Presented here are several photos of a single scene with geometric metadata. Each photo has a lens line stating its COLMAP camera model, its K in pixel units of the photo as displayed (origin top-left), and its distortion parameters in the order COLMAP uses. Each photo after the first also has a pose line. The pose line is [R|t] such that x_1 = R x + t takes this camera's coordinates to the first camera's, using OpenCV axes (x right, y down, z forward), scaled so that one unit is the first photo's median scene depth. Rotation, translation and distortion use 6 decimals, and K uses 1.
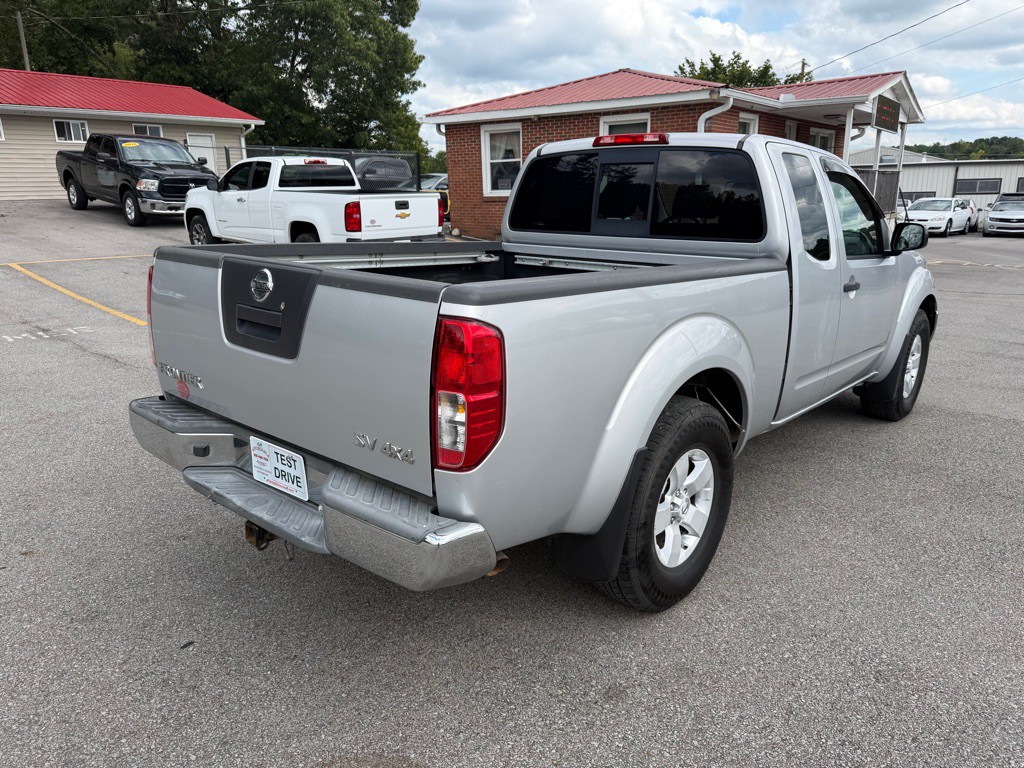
lens RADIAL K [[739.4, 0, 512.0], [0, 739.4, 384.0], [0, 0, 1]] dist [0.002985, -0.012741]
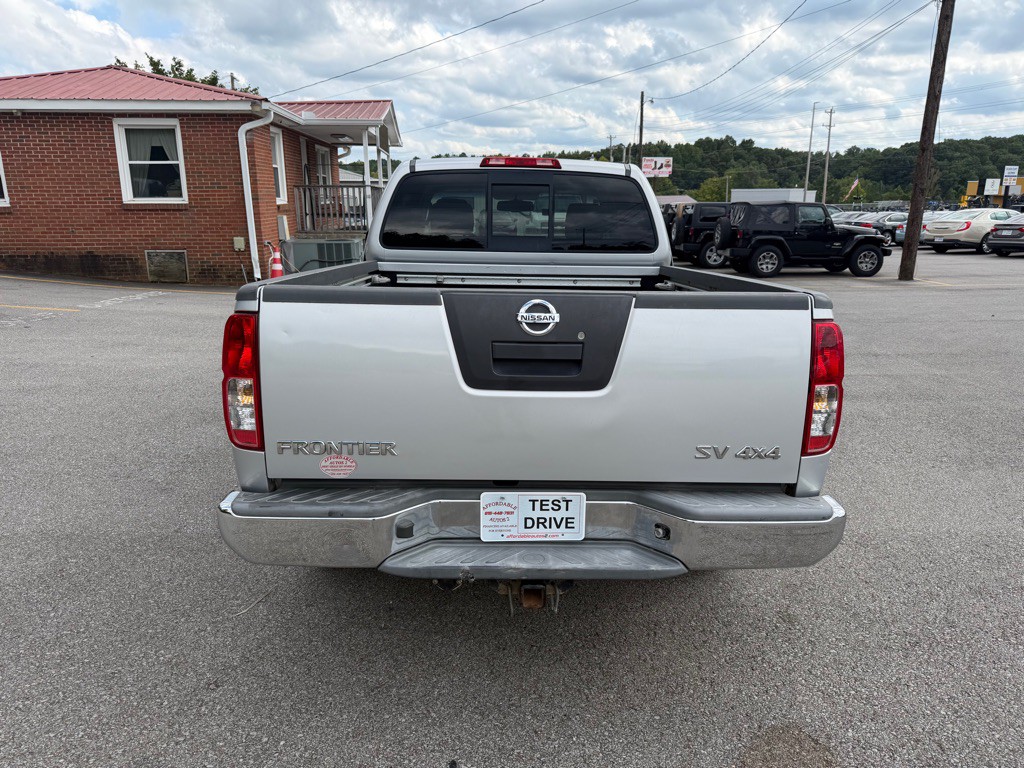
lens RADIAL K [[739.4, 0, 512.0], [0, 739.4, 384.0], [0, 0, 1]] dist [0.002985, -0.012741]
pose [[0.742091, -0.148784, 0.653578, -0.164137], [0.158482, 0.986354, 0.044594, -0.016627], [-0.651295, 0.070488, 0.755544, 0.058380]]
